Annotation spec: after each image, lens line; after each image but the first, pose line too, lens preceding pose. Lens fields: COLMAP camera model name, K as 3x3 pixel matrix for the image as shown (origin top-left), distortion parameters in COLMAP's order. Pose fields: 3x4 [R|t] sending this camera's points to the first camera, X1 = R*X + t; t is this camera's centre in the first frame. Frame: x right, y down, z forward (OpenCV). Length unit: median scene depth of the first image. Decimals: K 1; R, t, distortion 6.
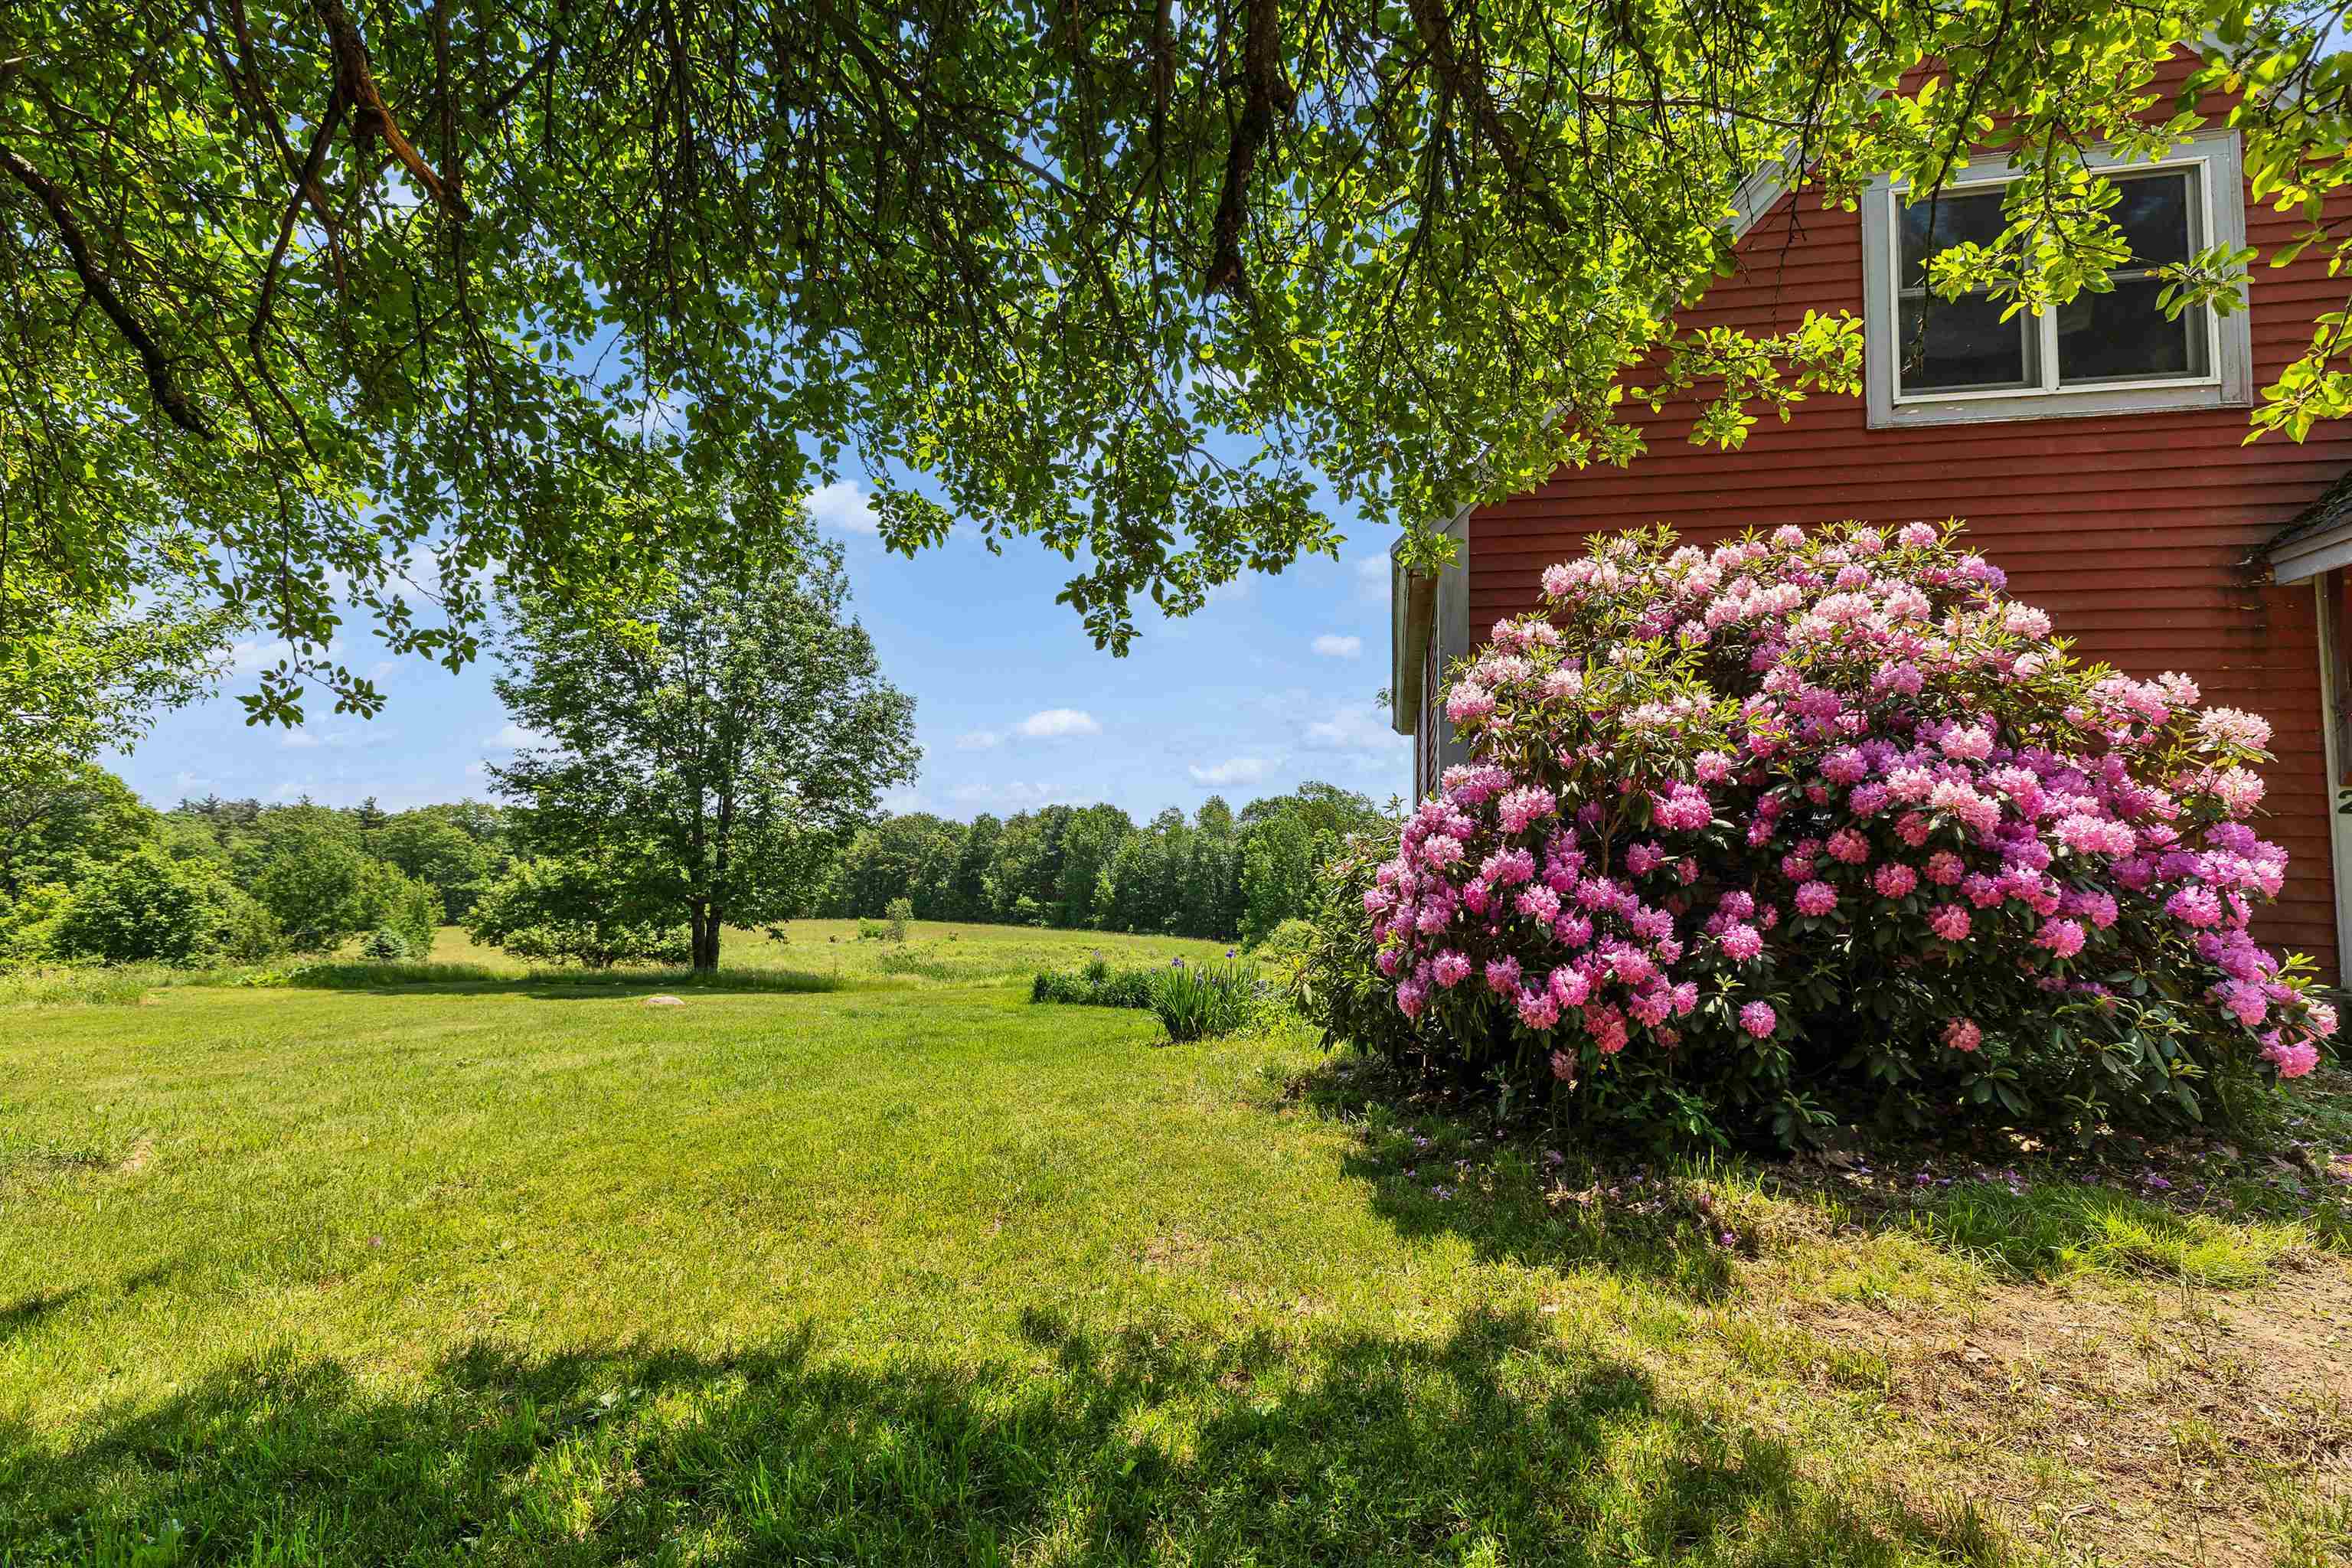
lens RADIAL K [[1056.1, 0, 1165.4], [0, 1056.1, 789.1], [0, 0, 1]] dist [0.003726, 0.000011]
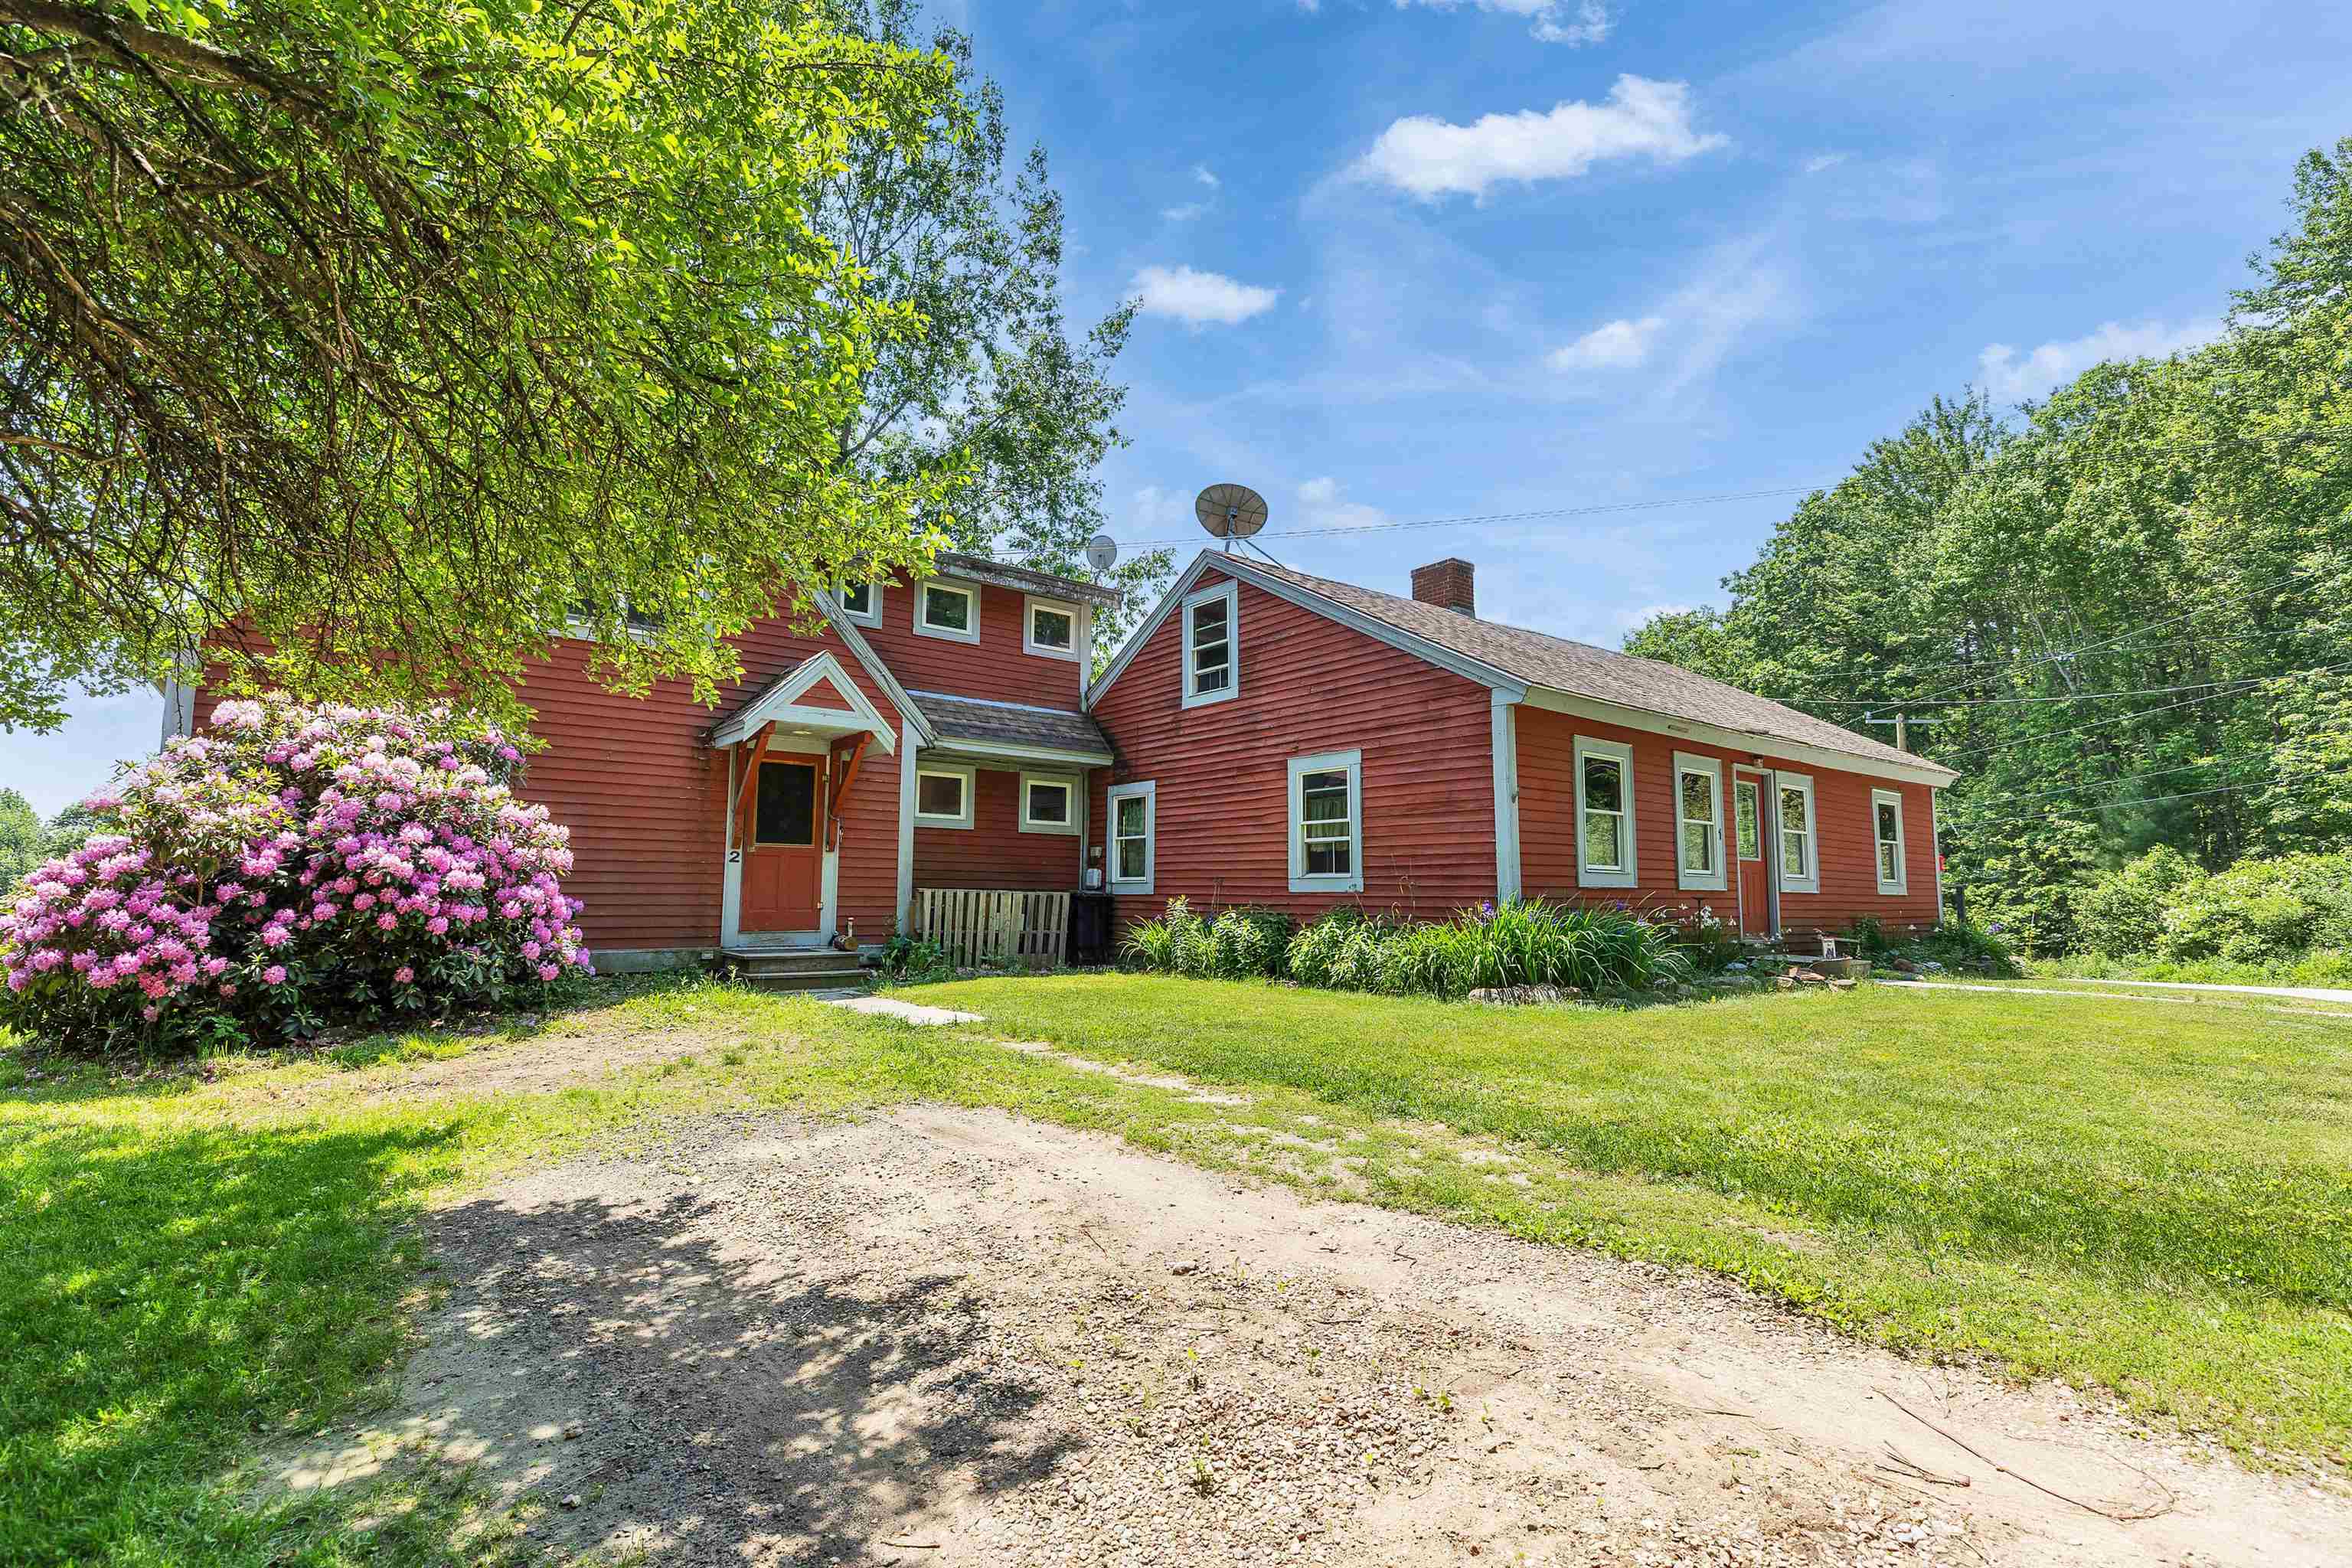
lens RADIAL K [[1056.1, 0, 1178.8], [0, 1056.1, 782.1], [0, 0, 1]] dist [0.003726, 0.000011]
pose [[0.635594, 0.061834, 0.769543, 0.083333], [-0.046994, 0.998038, -0.041380, -0.120925], [-0.770592, -0.009863, 0.637253, -1.369197]]
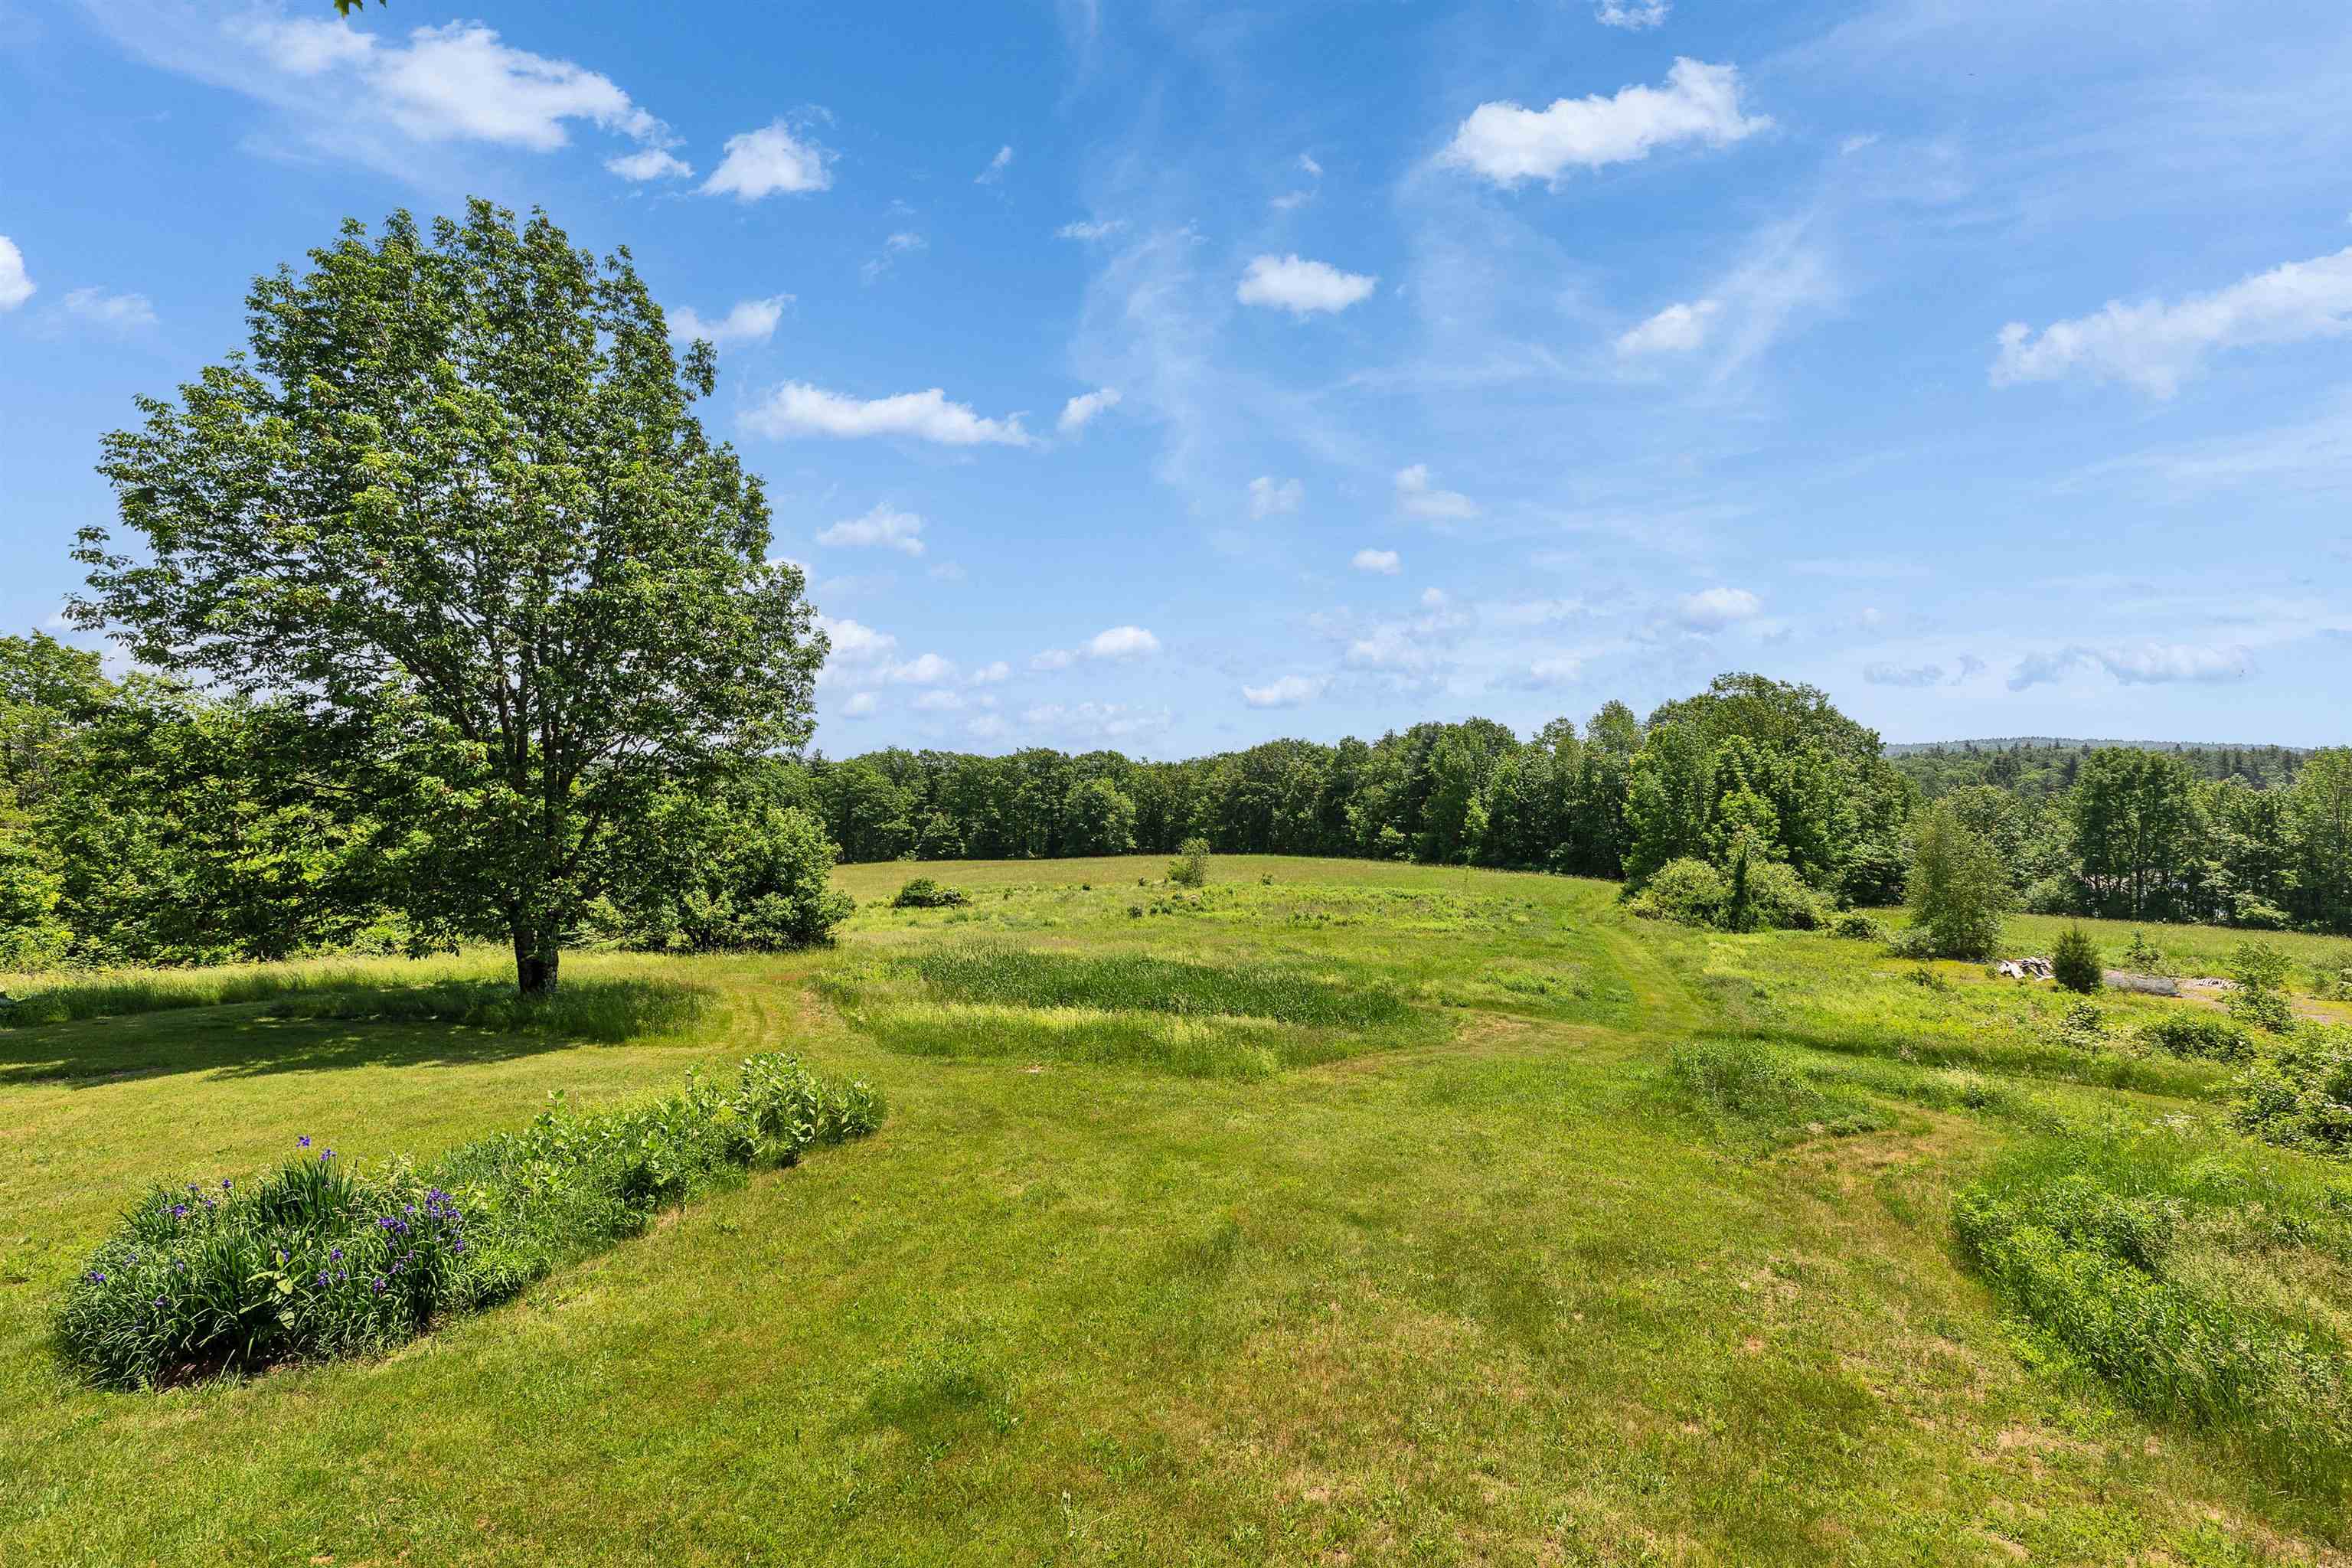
lens RADIAL K [[1056.1, 0, 1178.6], [0, 1056.1, 780.6], [0, 0, 1]] dist [0.003726, 0.000011]
pose [[0.913689, -0.034046, -0.404985, 0.099964], [0.061176, 0.996652, 0.054234, 0.004799], [0.401783, -0.074328, 0.912713, 0.176832]]
